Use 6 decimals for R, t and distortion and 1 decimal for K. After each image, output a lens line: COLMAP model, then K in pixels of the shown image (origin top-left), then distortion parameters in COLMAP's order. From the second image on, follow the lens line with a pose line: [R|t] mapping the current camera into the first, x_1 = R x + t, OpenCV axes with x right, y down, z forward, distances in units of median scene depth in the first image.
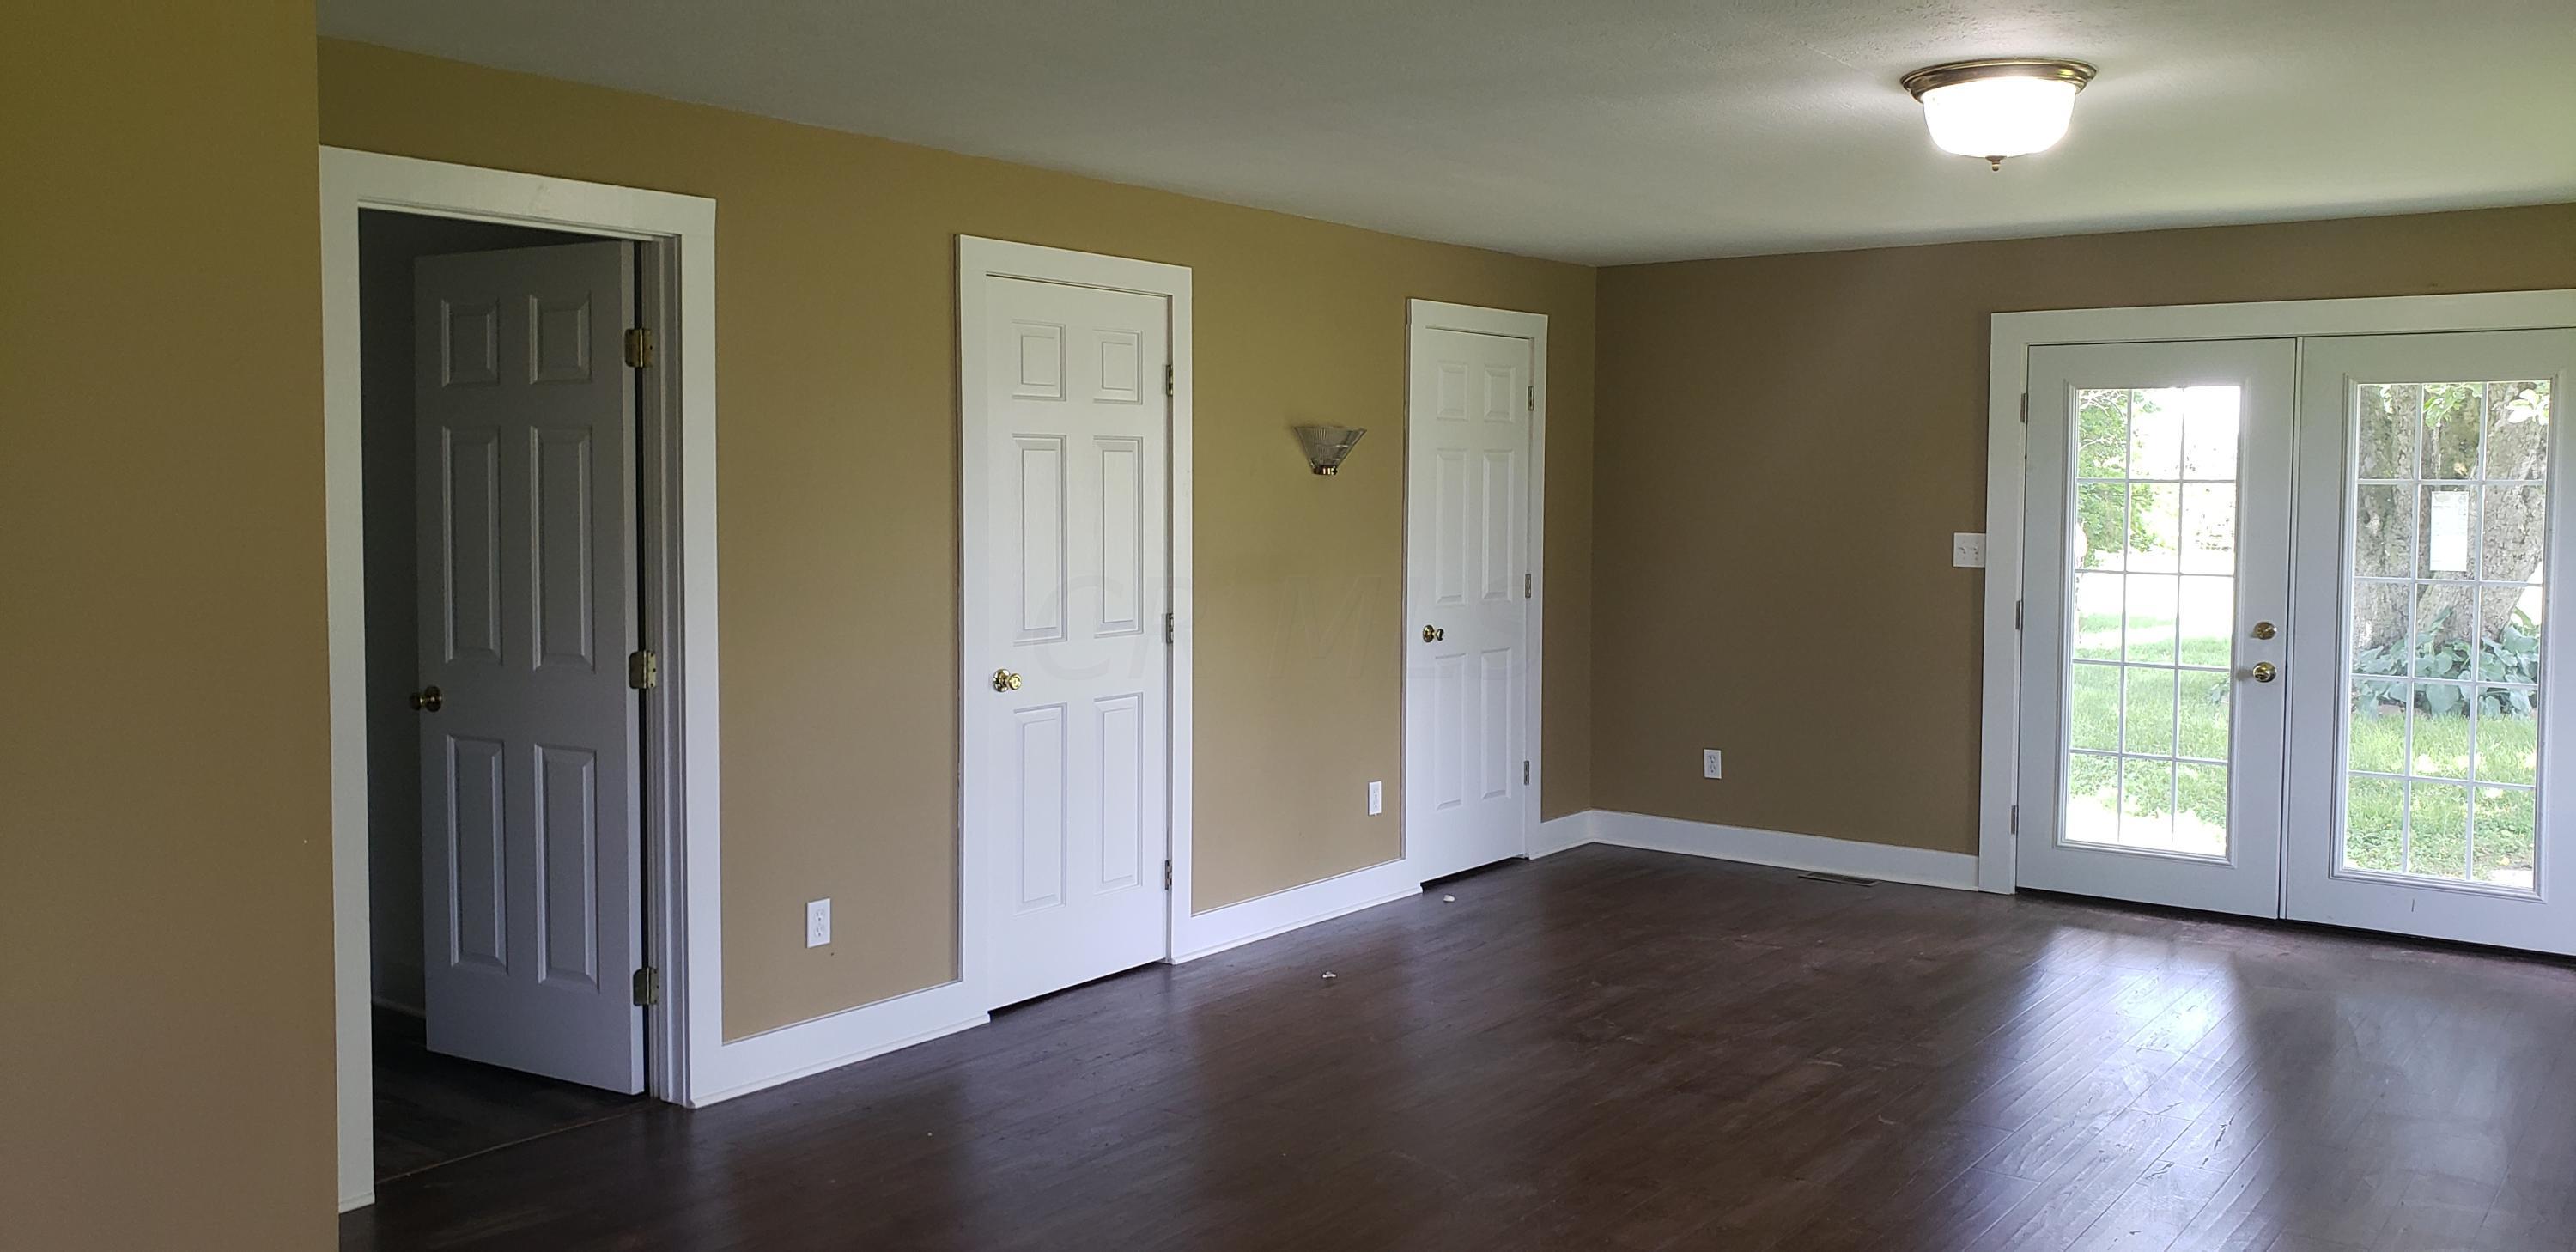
lens RADIAL K [[1947.6, 0, 1287.0], [0, 1947.6, 612.9], [0, 0, 1]] dist [-0.006514, -0.004306]
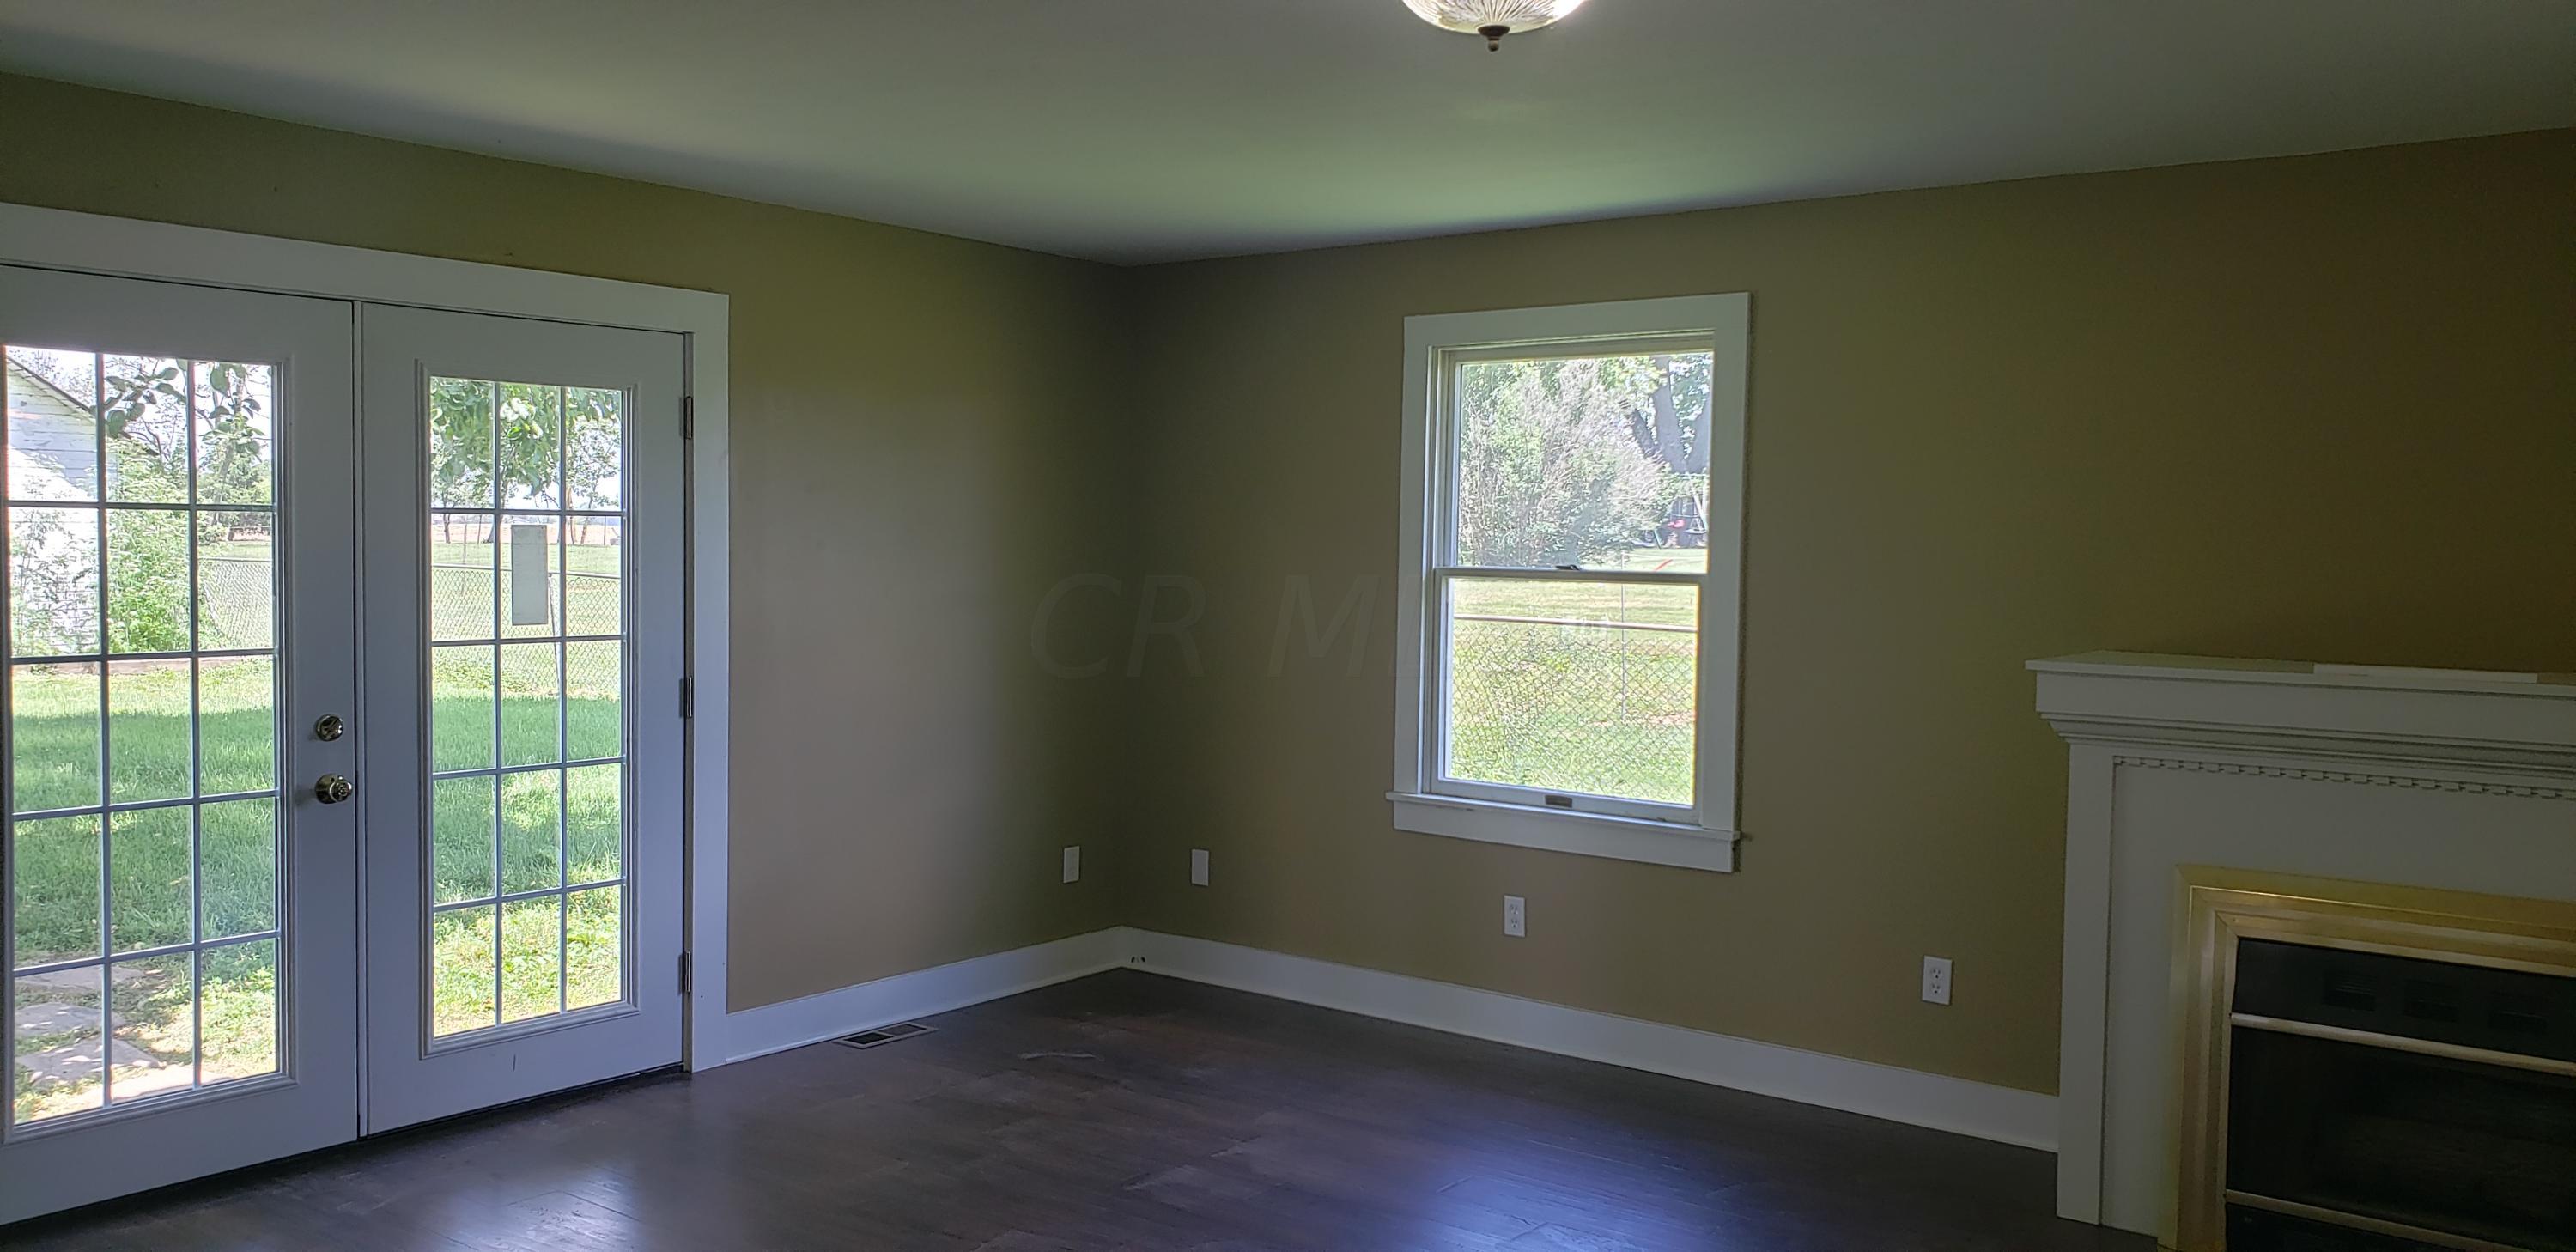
lens RADIAL K [[1947.6, 0, 1314.4], [0, 1947.6, 630.1], [0, 0, 1]] dist [-0.006514, -0.004306]
pose [[-0.032371, -0.054027, 0.998015, -0.169236], [0.050526, 0.997173, 0.055620, -0.042035], [-0.998198, 0.052226, -0.029550, 0.627268]]
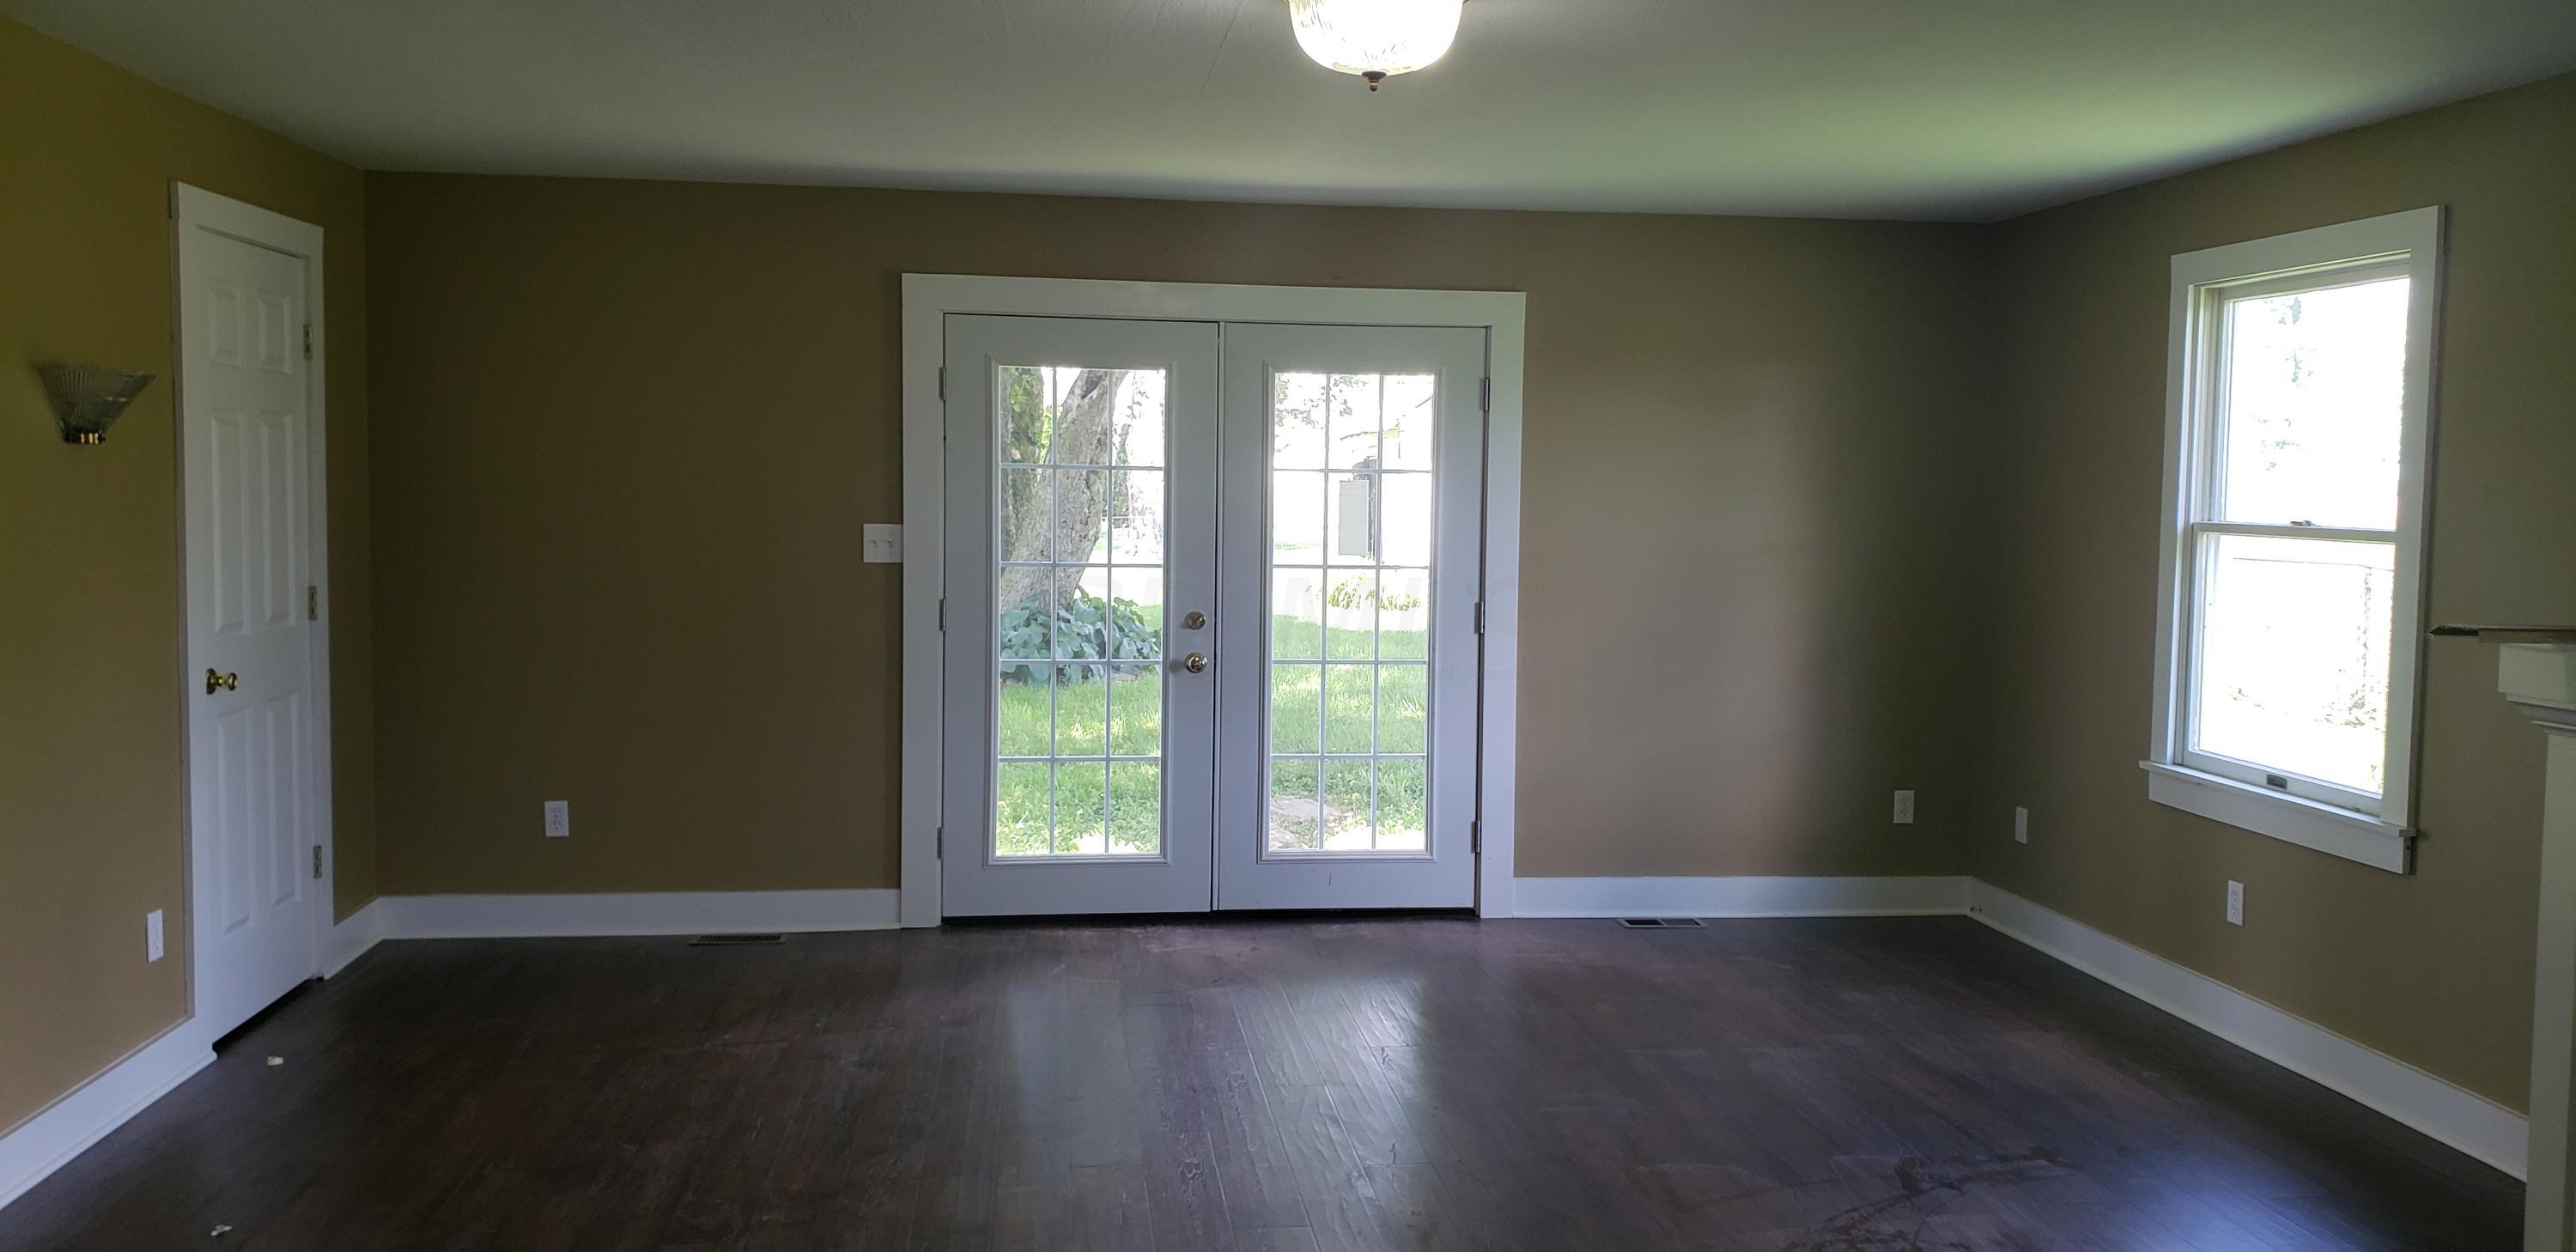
lens RADIAL K [[1947.6, 0, 1306.1], [0, 1947.6, 619.0], [0, 0, 1]] dist [-0.006514, -0.004306]
pose [[0.696732, -0.045394, 0.715893, -0.147245], [0.036448, 0.998947, 0.027869, -0.015912], [-0.716404, 0.006676, 0.697653, 0.257340]]
